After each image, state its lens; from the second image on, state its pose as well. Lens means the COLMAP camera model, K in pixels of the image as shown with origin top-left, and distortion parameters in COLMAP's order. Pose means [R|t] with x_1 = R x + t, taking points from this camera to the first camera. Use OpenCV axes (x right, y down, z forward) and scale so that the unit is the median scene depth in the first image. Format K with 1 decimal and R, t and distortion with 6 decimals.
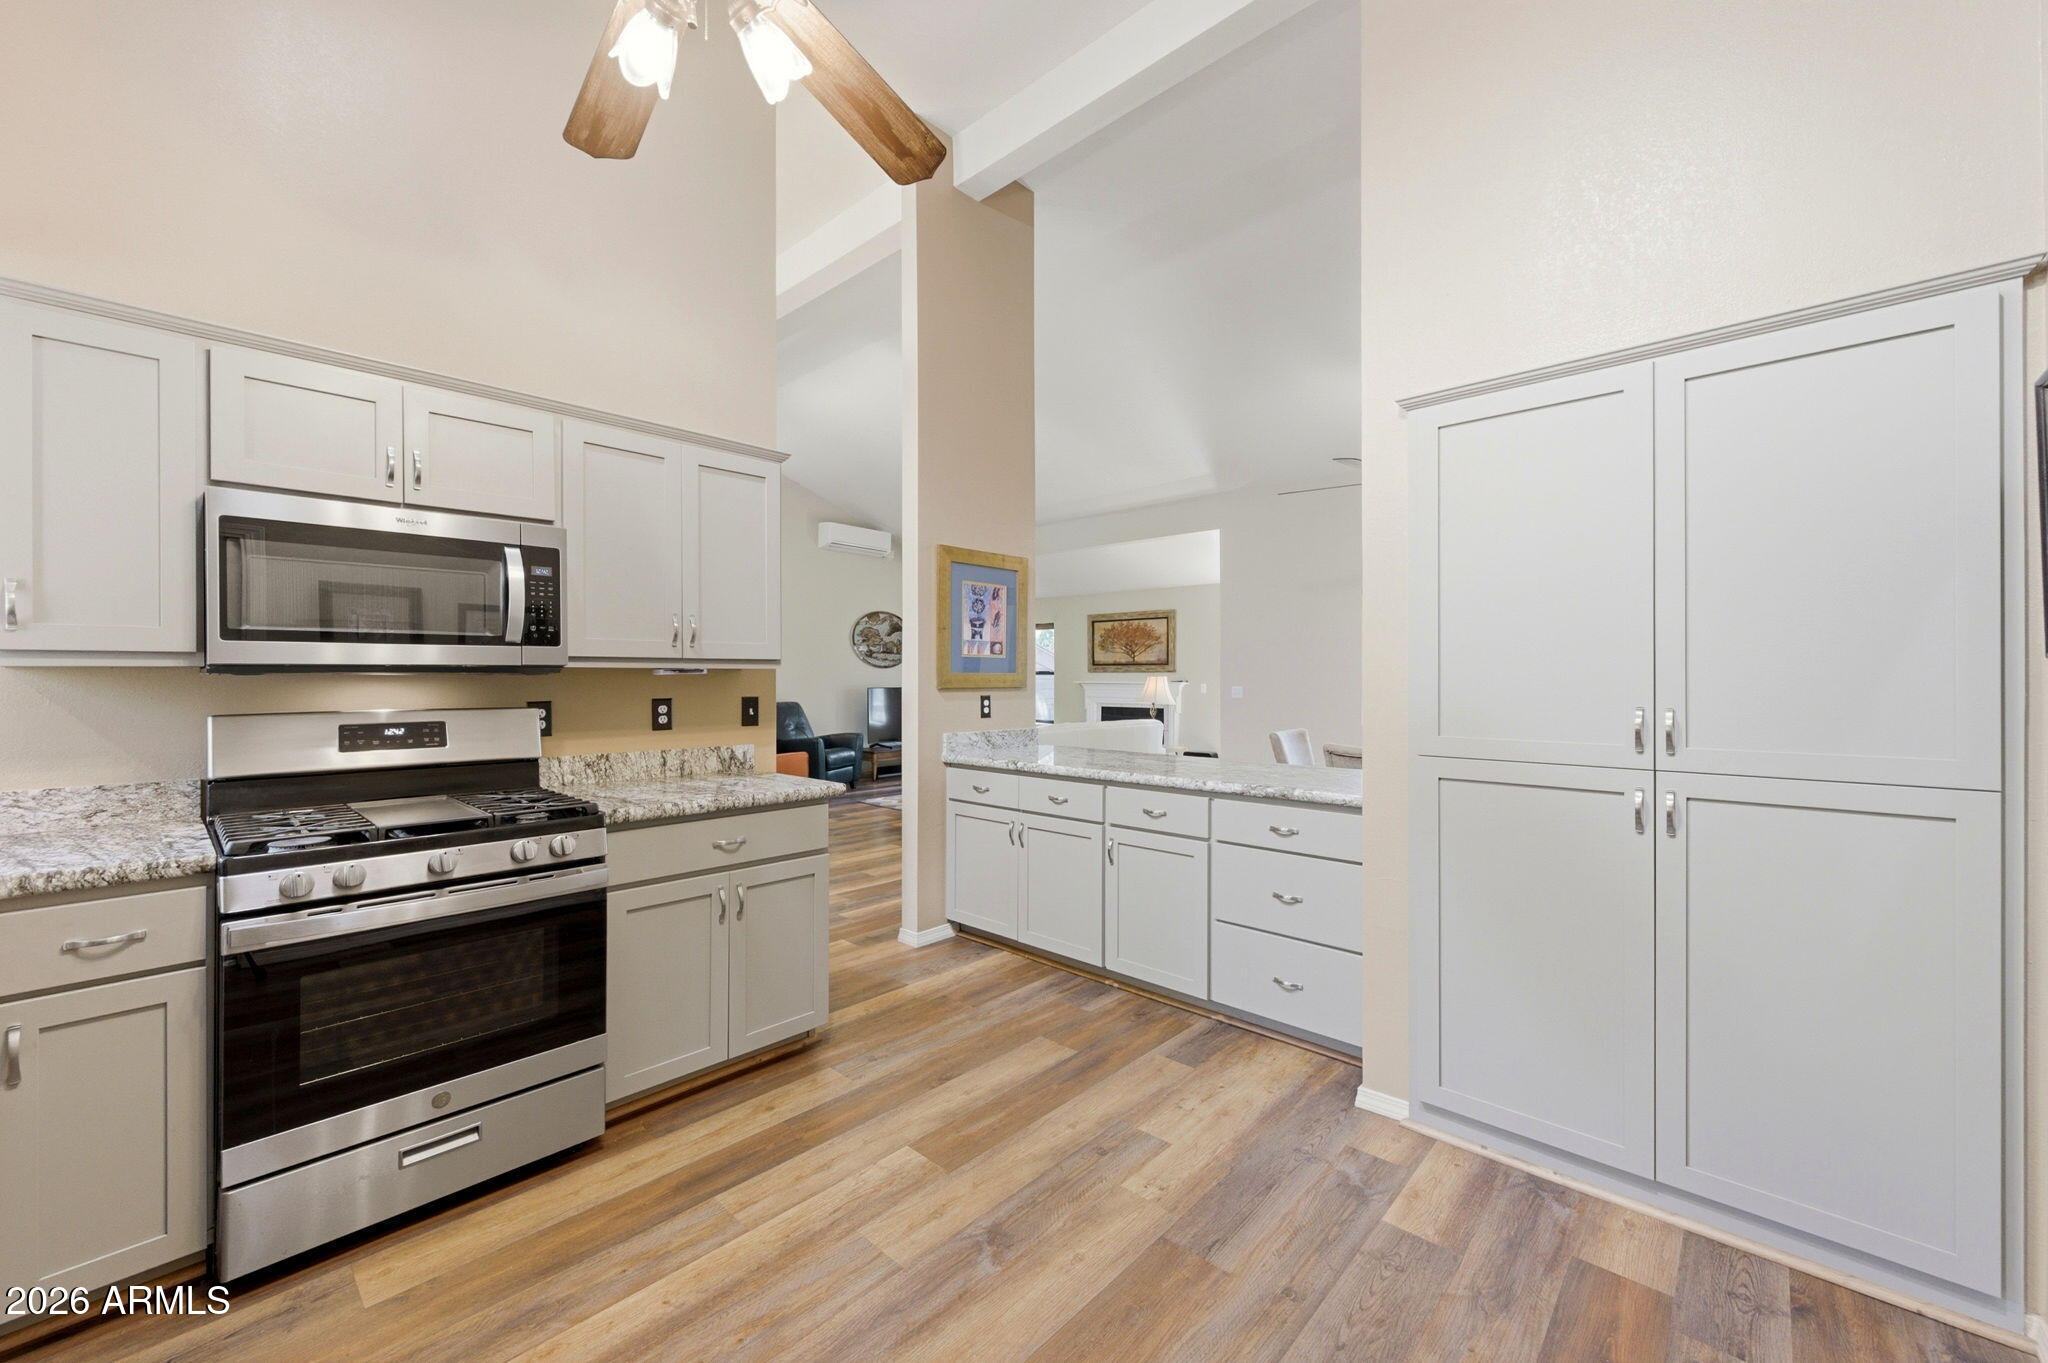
lens RADIAL K [[787.6, 0, 1024.0], [0, 787.6, 681.5], [0, 0, 1]] dist [-0.012384, 0.000049]
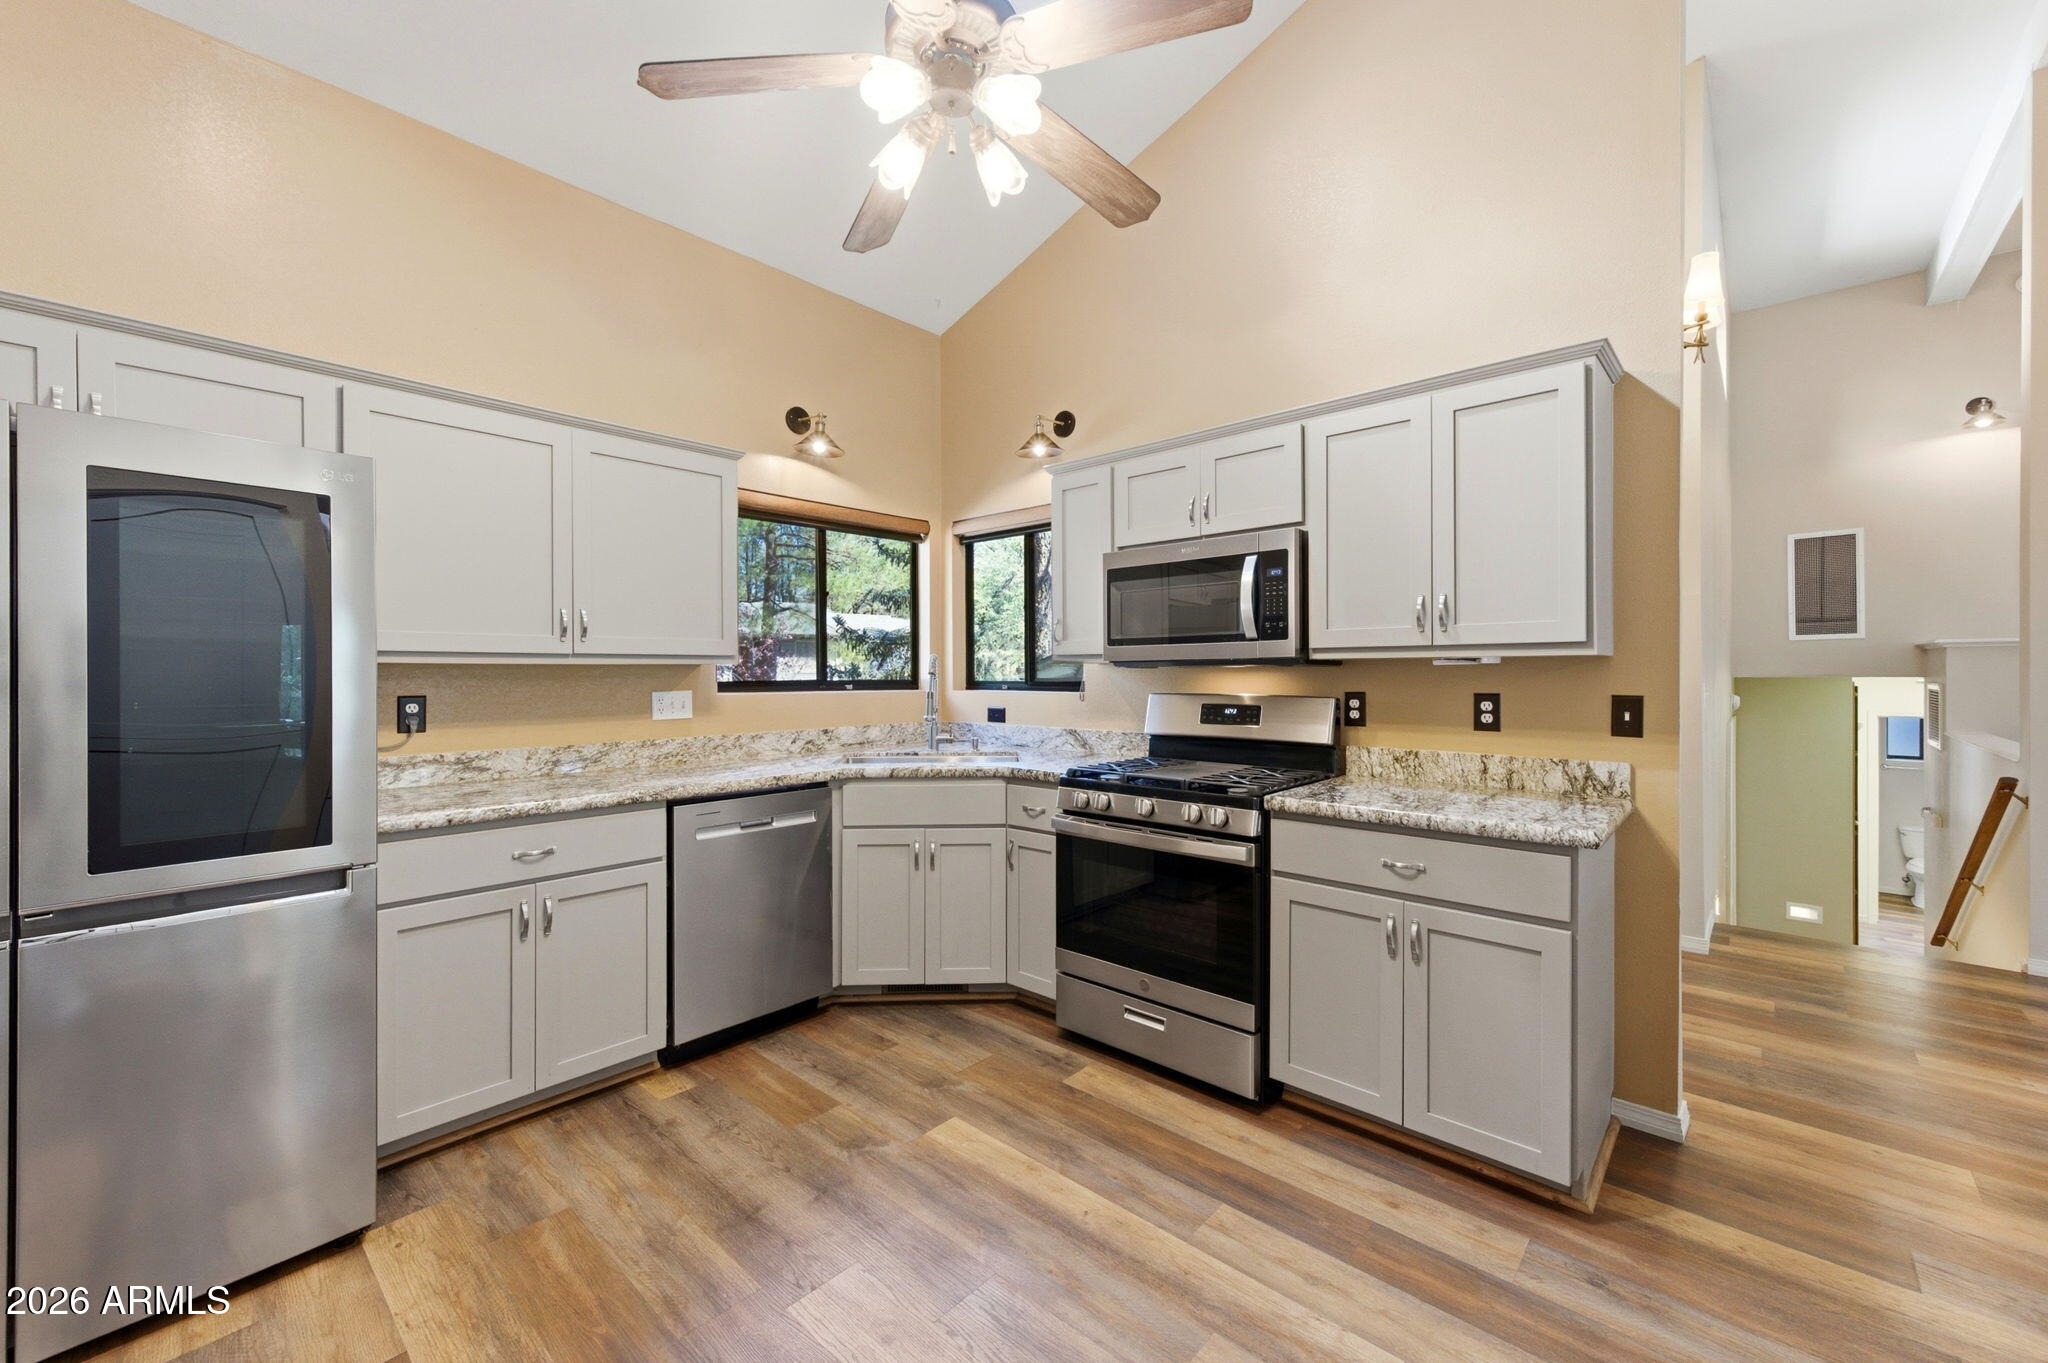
lens RADIAL K [[804.7, 0, 1024.0], [0, 804.7, 681.5], [0, 0, 1]] dist [0.001844, 0.000113]
pose [[0.006539, 0.011085, -0.999917, 0.515492], [-0.003372, 0.999933, 0.011063, 0.001603], [0.999973, 0.003300, 0.006576, 0.645025]]
